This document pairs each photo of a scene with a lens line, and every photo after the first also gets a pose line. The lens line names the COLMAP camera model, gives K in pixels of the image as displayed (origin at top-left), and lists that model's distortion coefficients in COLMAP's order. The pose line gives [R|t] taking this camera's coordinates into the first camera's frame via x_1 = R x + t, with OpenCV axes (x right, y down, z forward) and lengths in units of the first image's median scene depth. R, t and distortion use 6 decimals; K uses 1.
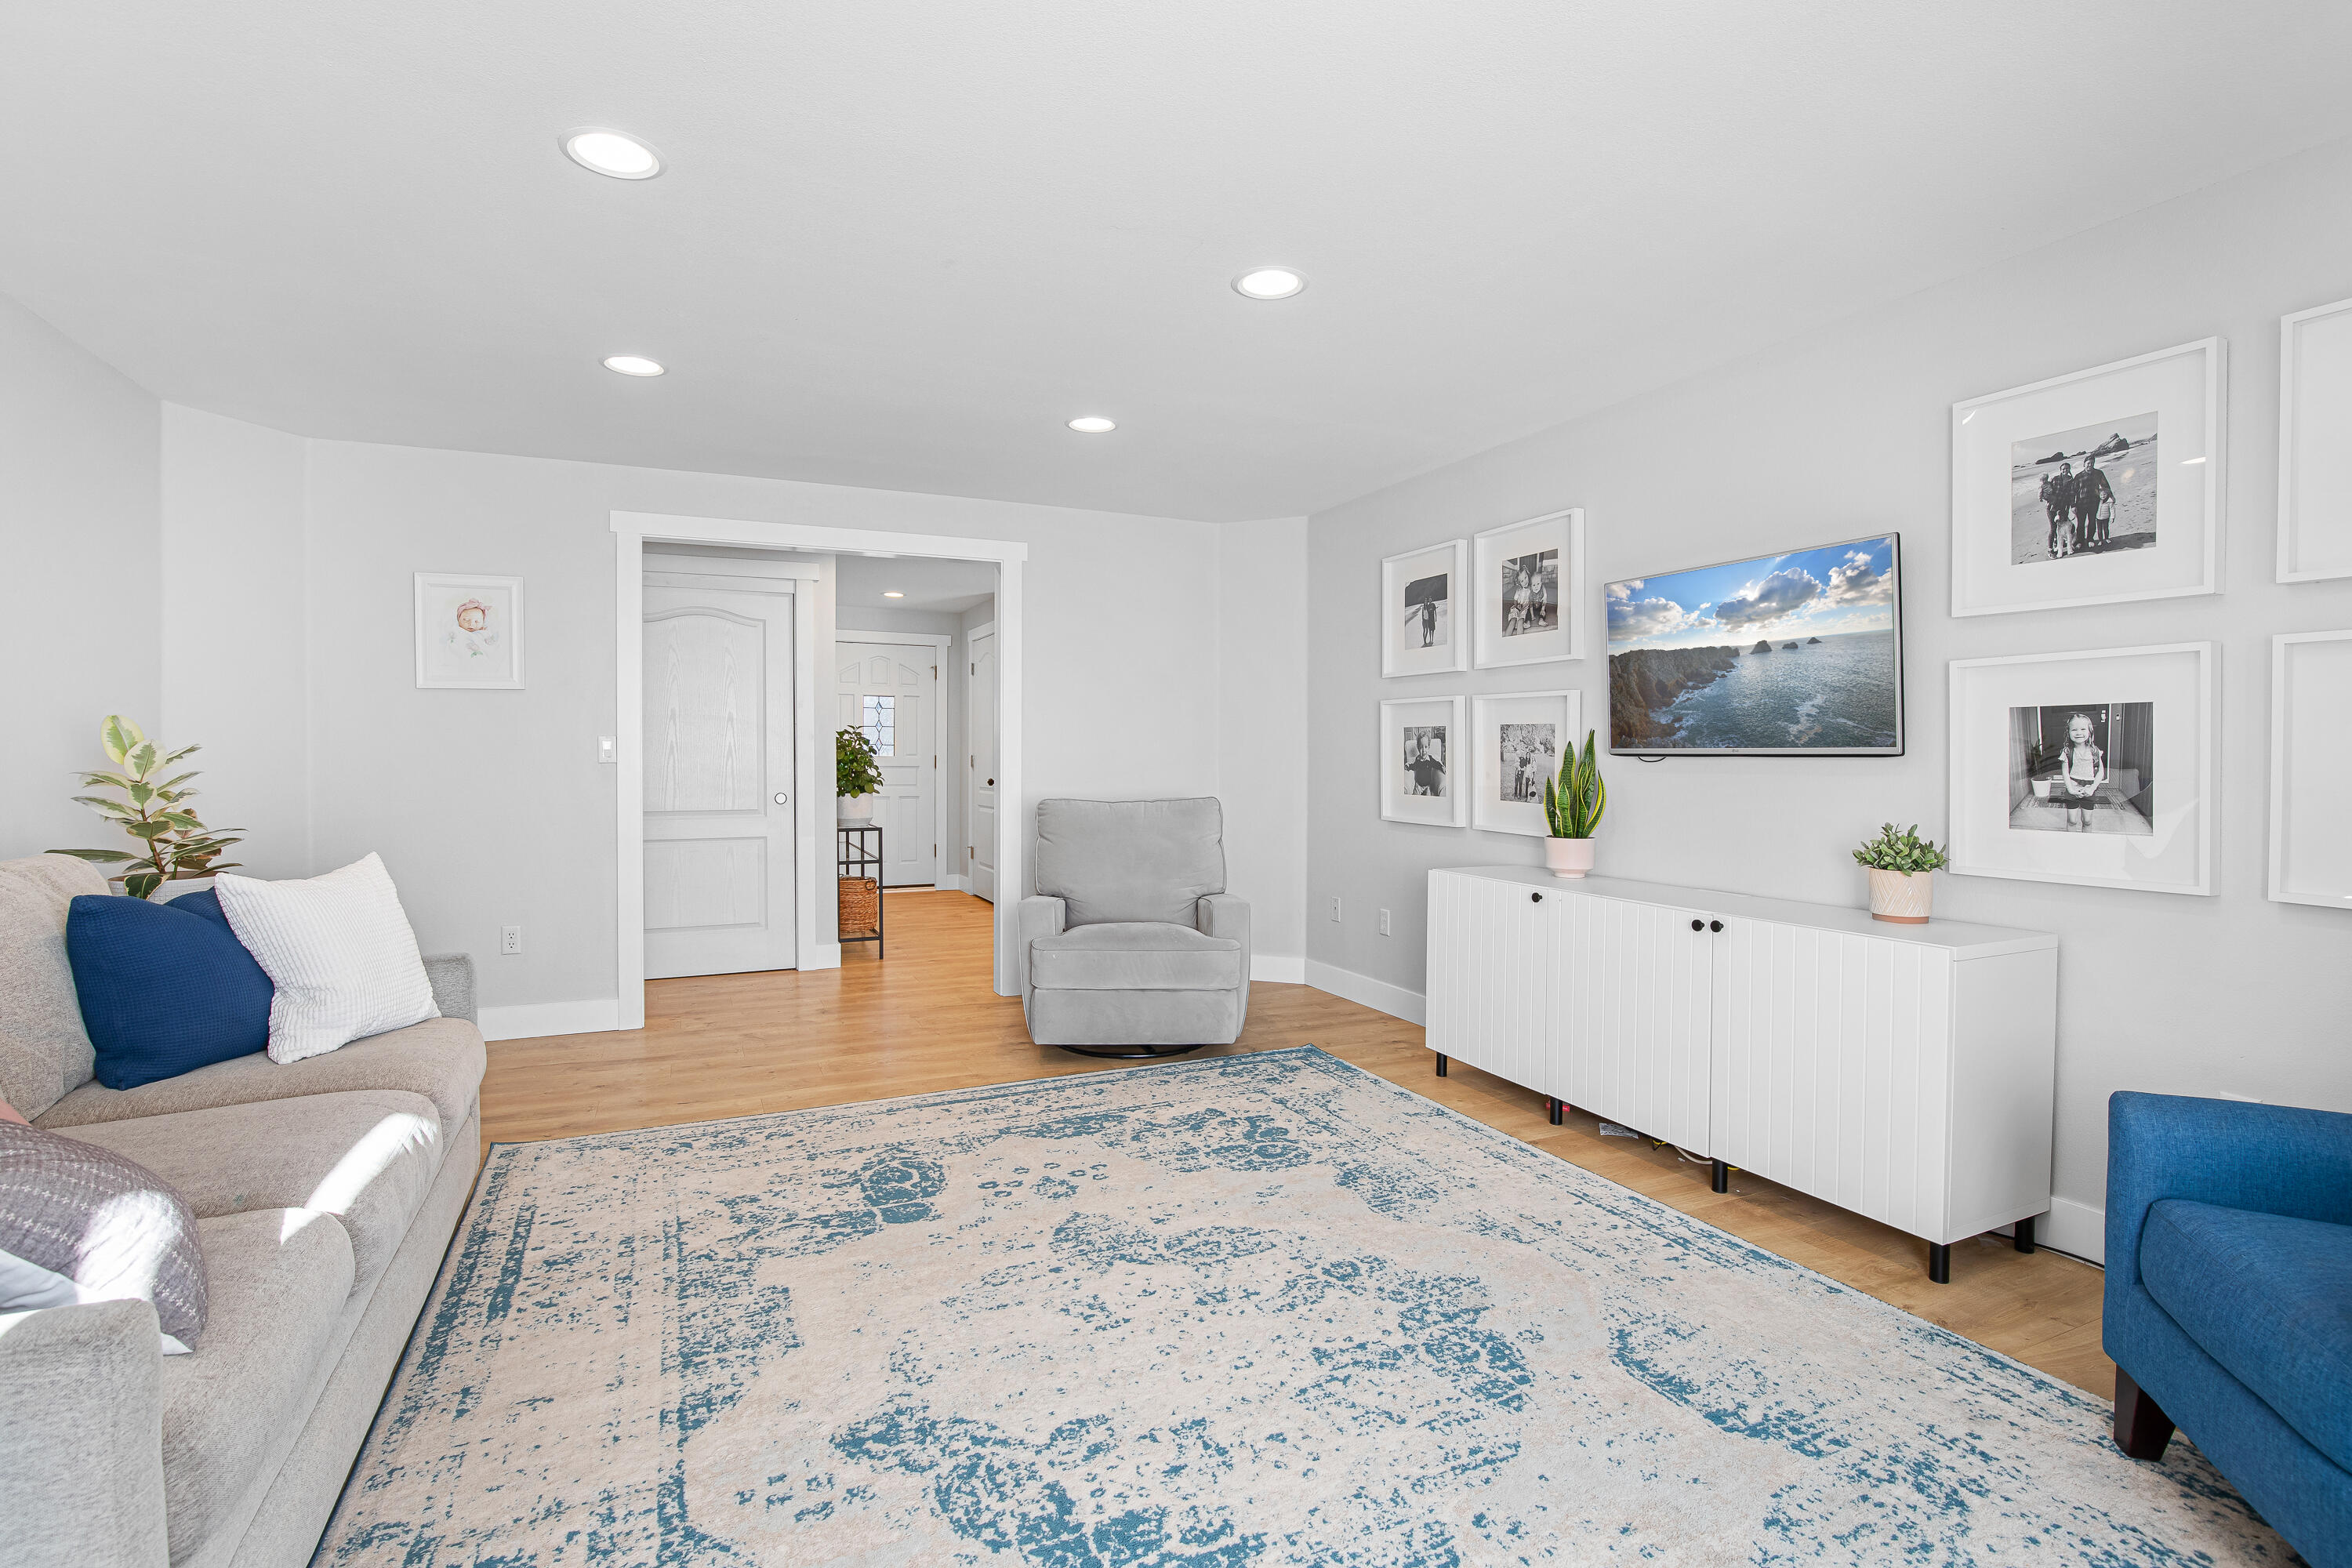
lens RADIAL K [[1111.8, 0, 1197.9], [0, 1111.8, 772.8], [0, 0, 1]] dist [-0.032262, -0.000015]
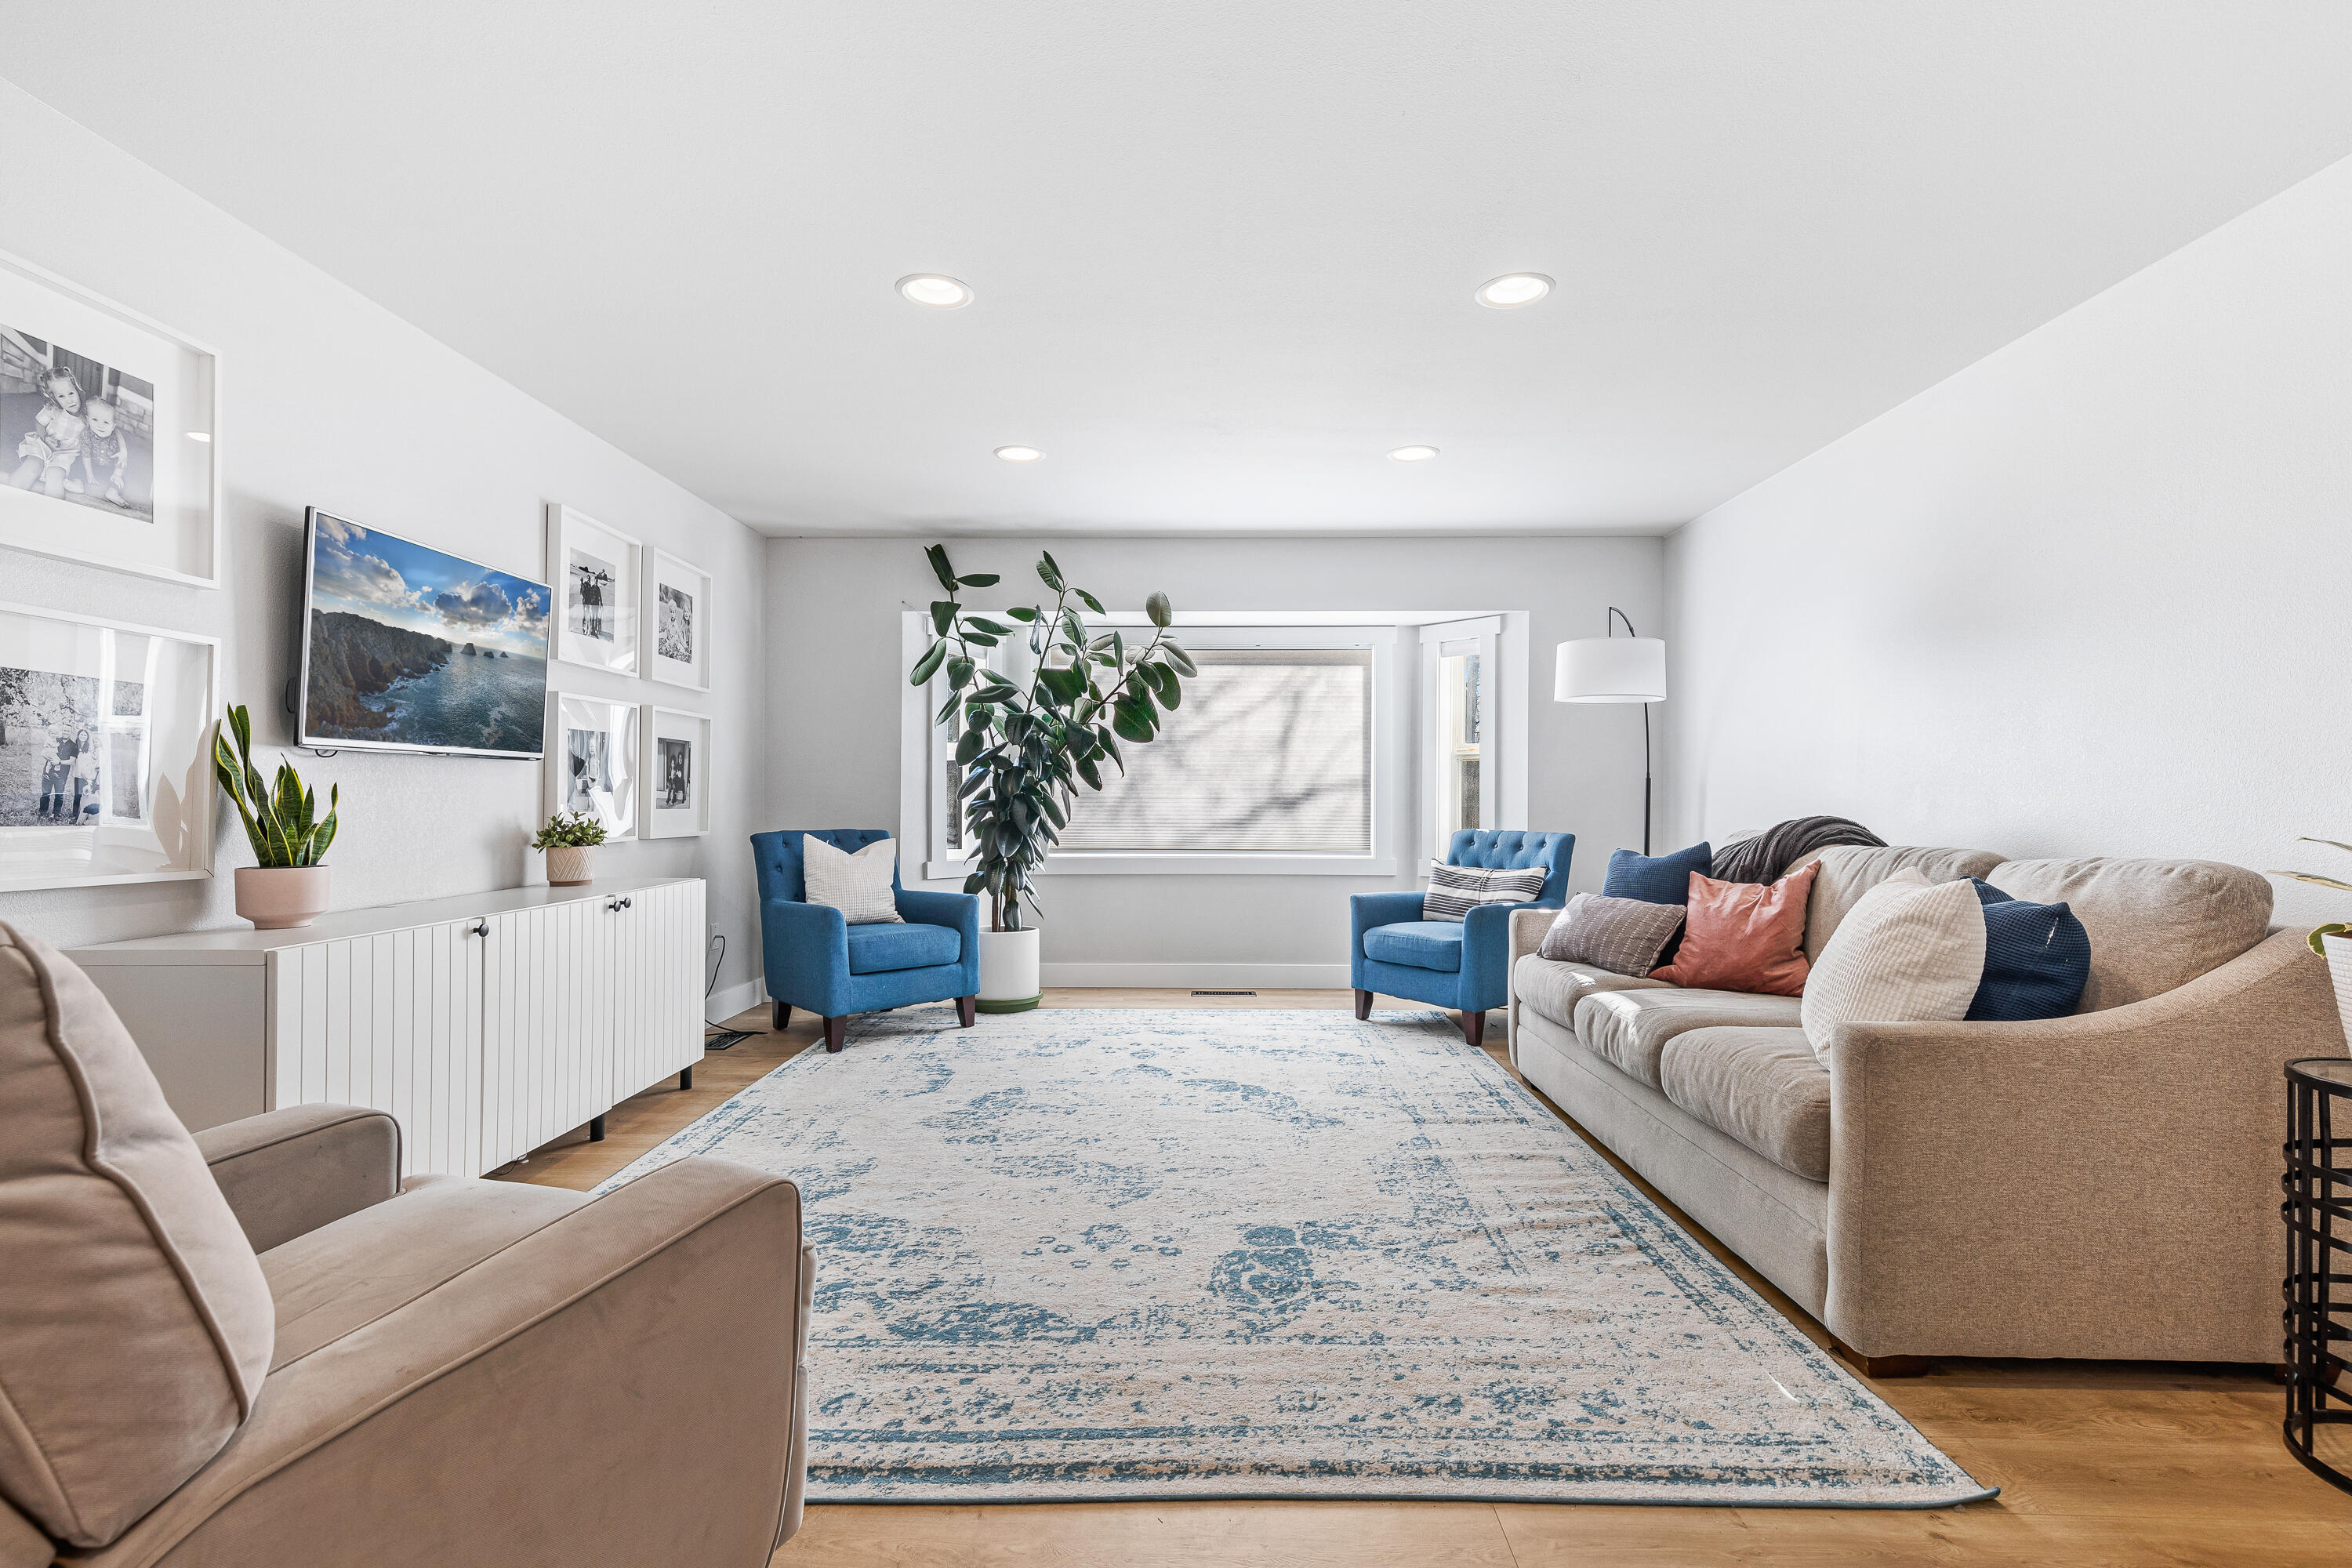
lens RADIAL K [[1075.4, 0, 1178.5], [0, 1075.4, 797.1], [0, 0, 1]] dist [0.013797, -0.000575]
pose [[-0.894370, -0.007683, 0.447262, -0.533963], [-0.000304, 0.999863, 0.016568, 0.006001], [-0.447328, 0.014682, -0.894249, 1.639612]]
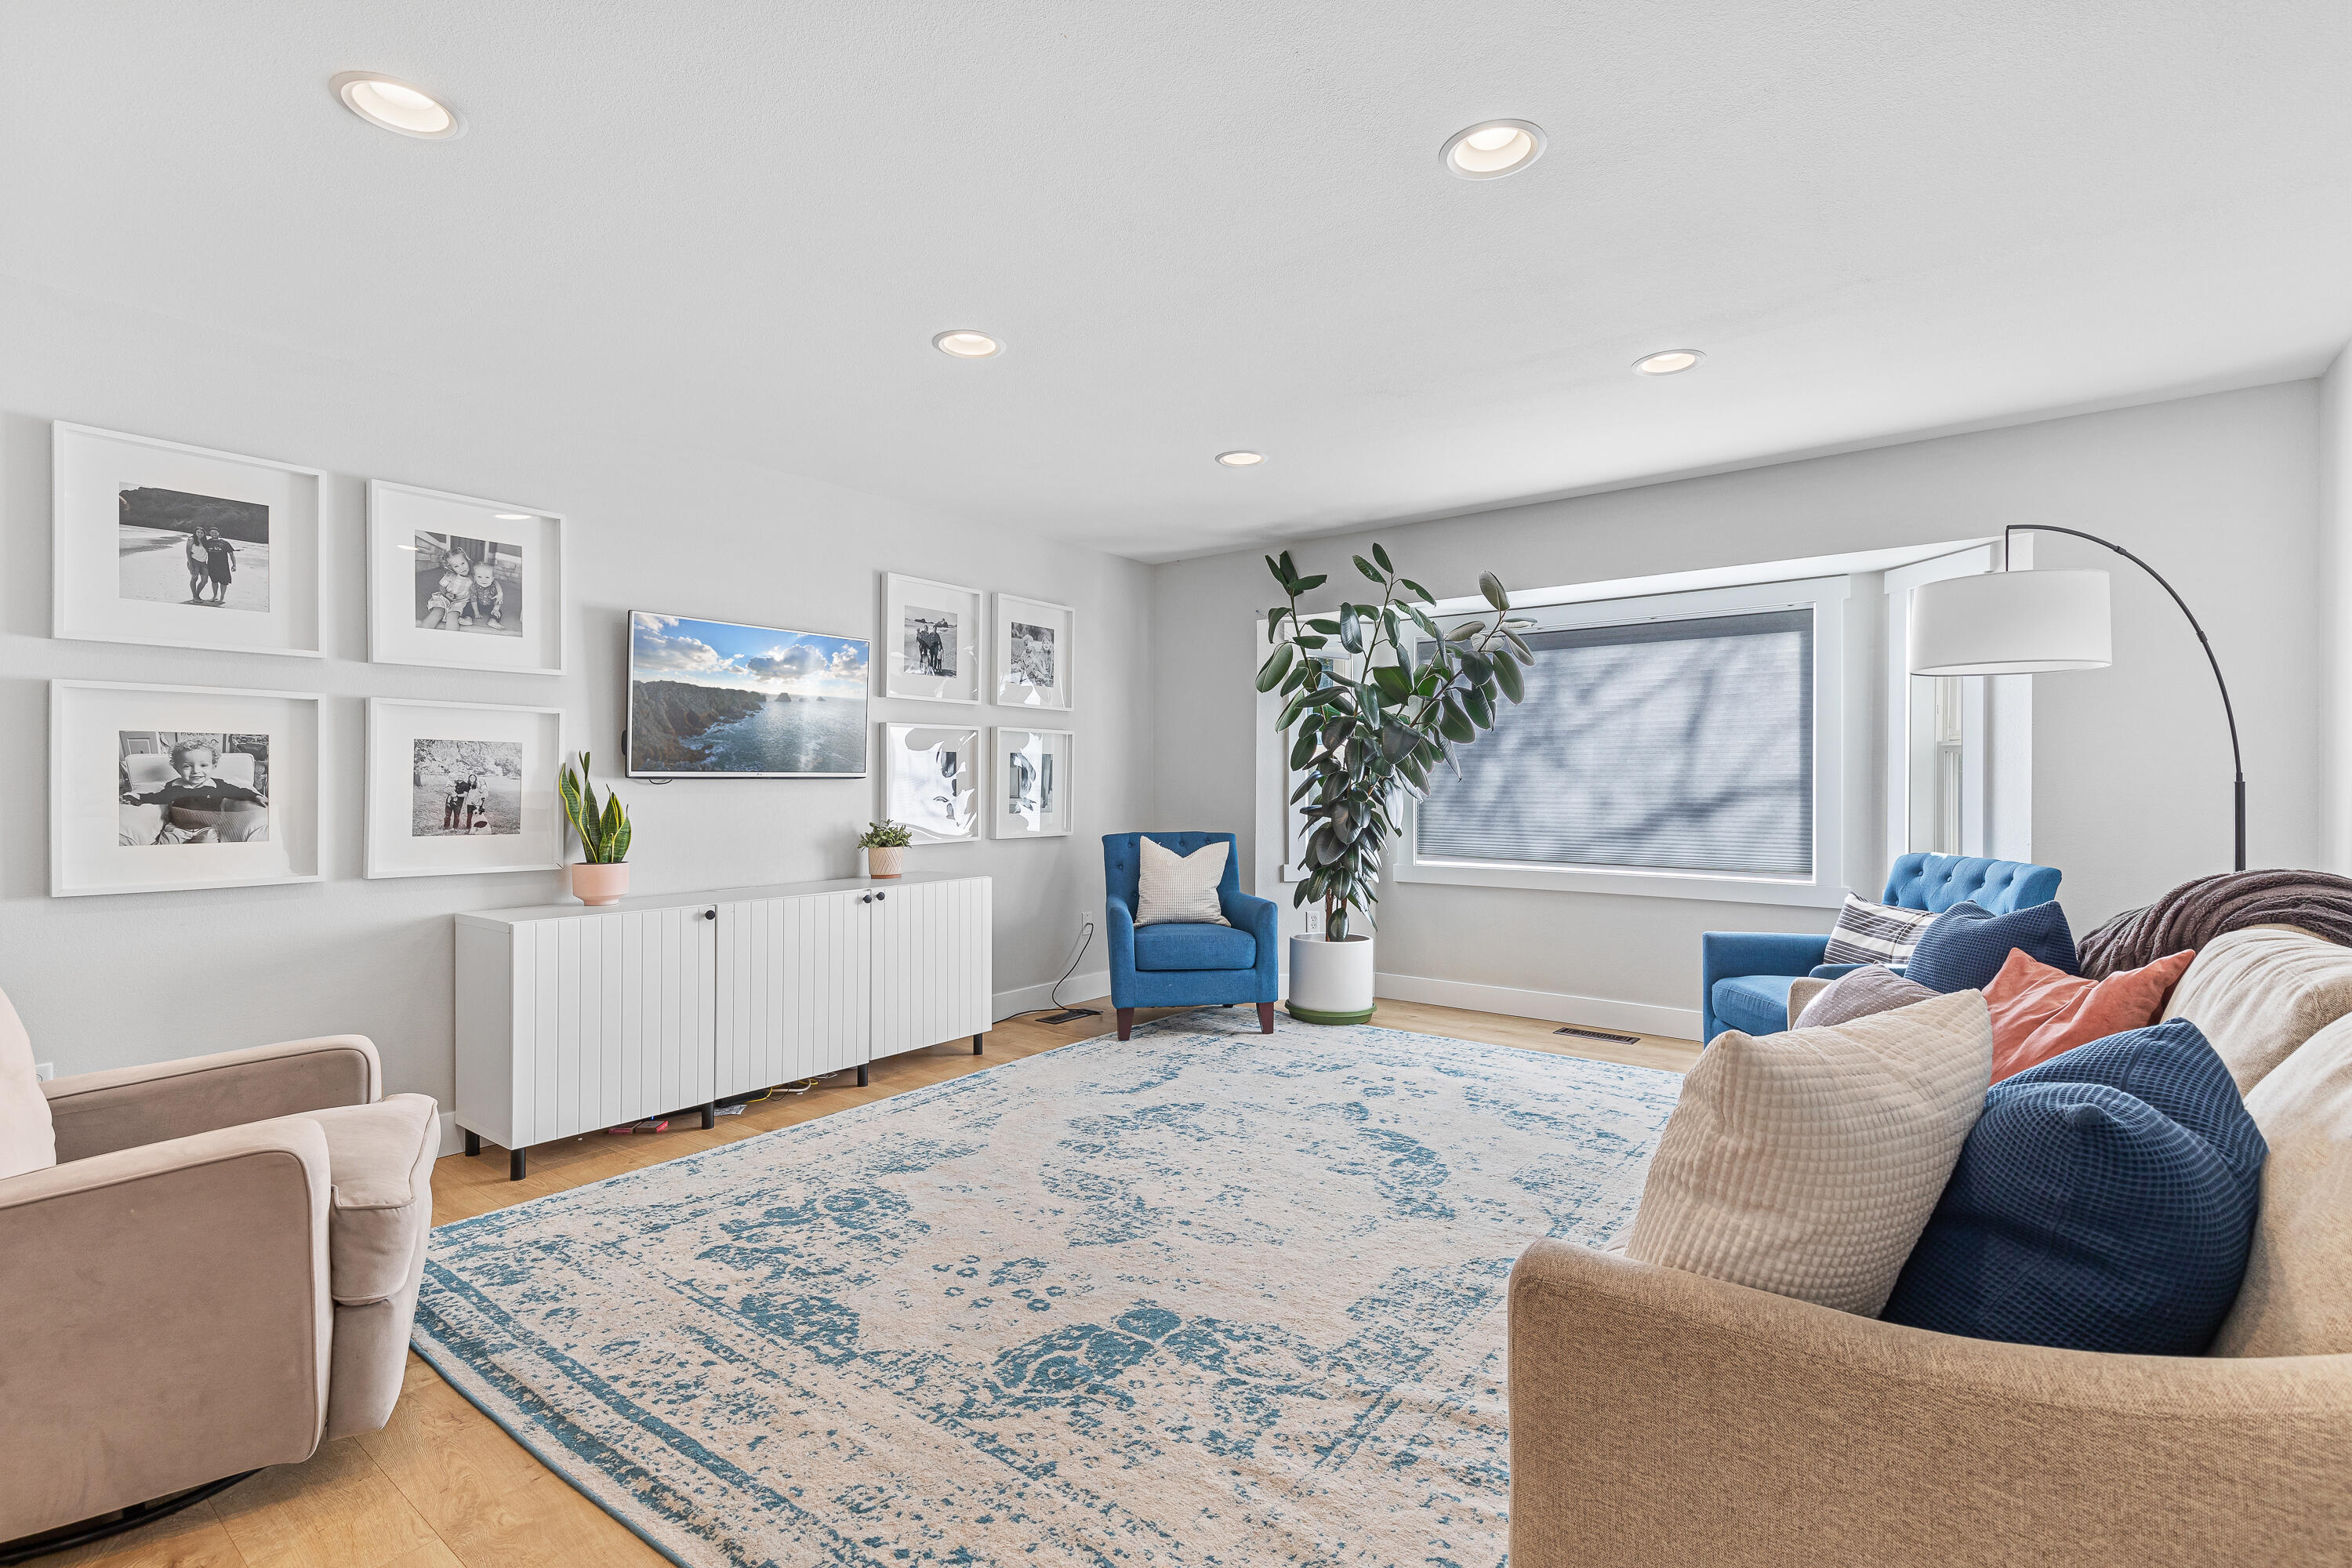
lens RADIAL K [[1061.5, 0, 1185.5], [0, 1061.5, 788.7], [0, 0, 1]] dist [0.010879, -0.000548]
pose [[-0.454697, -0.011403, 0.890573, -0.882271], [0.013029, 0.999726, 0.019453, -0.022189], [-0.890551, 0.020449, -0.454424, 1.181091]]
